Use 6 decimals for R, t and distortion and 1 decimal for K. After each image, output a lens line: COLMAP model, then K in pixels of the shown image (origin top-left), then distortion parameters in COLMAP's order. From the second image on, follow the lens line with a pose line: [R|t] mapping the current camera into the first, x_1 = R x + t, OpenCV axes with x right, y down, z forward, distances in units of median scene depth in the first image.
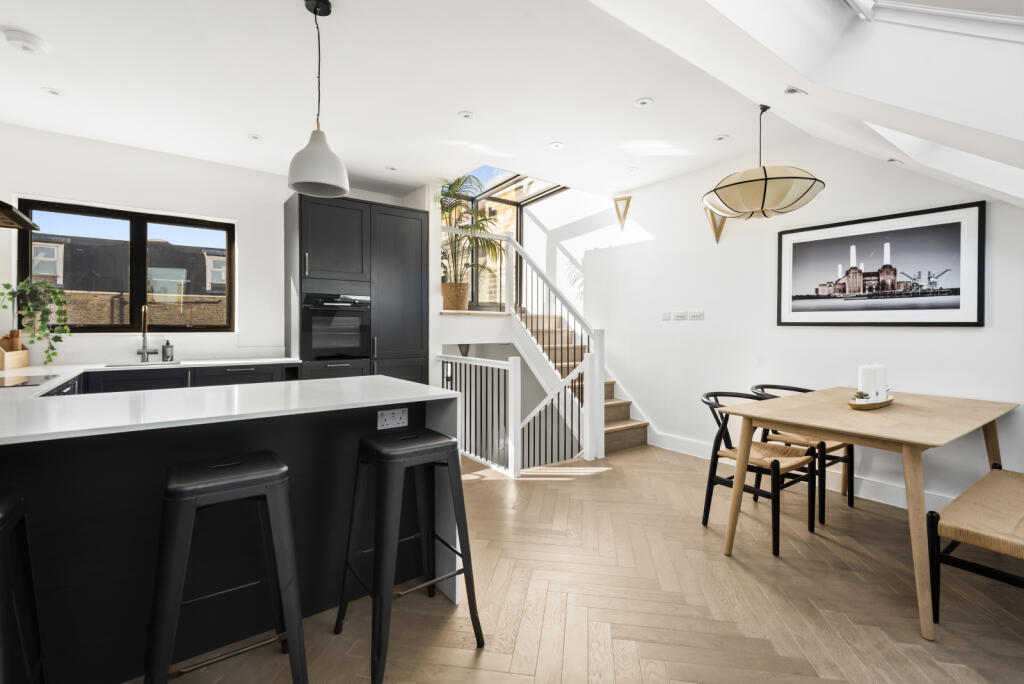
lens RADIAL K [[460.0, 0, 518.1], [0, 460.0, 331.3], [0, 0, 1]] dist [0.011647, -0.002876]
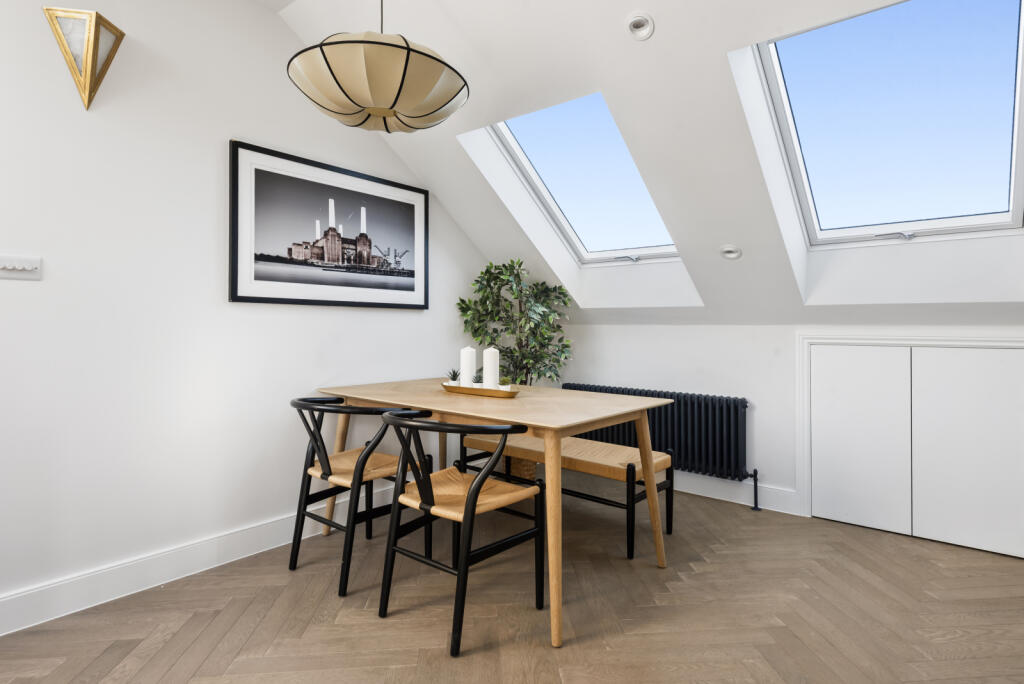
lens RADIAL K [[554.3, 0, 505.5], [0, 554.3, 322.9], [0, 0, 1]] dist [0.022495, 0.000261]
pose [[-0.234377, -0.001389, 0.972145, -0.224283], [0.002076, 0.999996, 0.001930, 0.015557], [-0.972144, 0.002471, -0.234373, 0.928867]]
